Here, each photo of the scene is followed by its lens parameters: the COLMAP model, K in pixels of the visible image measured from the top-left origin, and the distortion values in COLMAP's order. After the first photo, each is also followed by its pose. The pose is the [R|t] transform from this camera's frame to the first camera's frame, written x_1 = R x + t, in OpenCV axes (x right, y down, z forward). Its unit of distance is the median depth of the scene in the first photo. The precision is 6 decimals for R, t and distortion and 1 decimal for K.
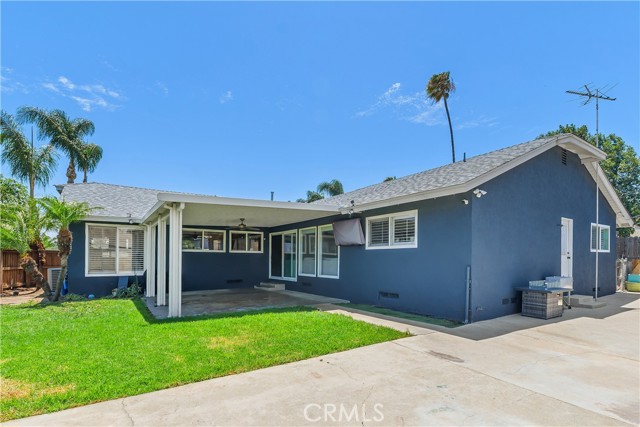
lens RADIAL K [[319.3, 0, 319.5], [0, 319.3, 258.5], [0, 0, 1]] dist [-0.000710, -0.000204]
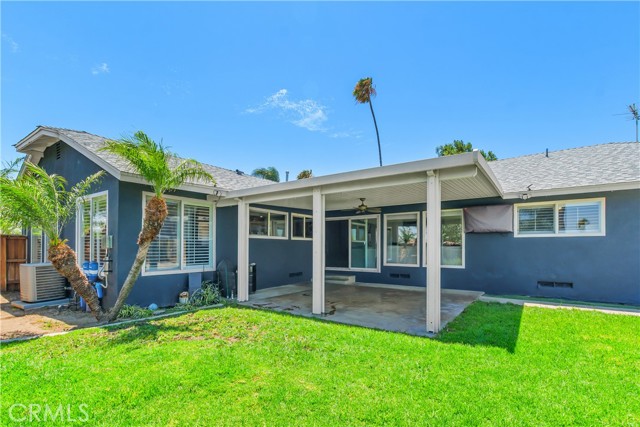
lens RADIAL K [[298.8, 0, 319.5], [0, 298.8, 230.5], [0, 0, 1]] dist [0.000736, 0.001267]
pose [[0.932797, 0.017572, 0.359975, -0.496118], [0.001484, 0.998615, -0.052593, -0.001377], [-0.360400, 0.049593, 0.931478, 0.258912]]
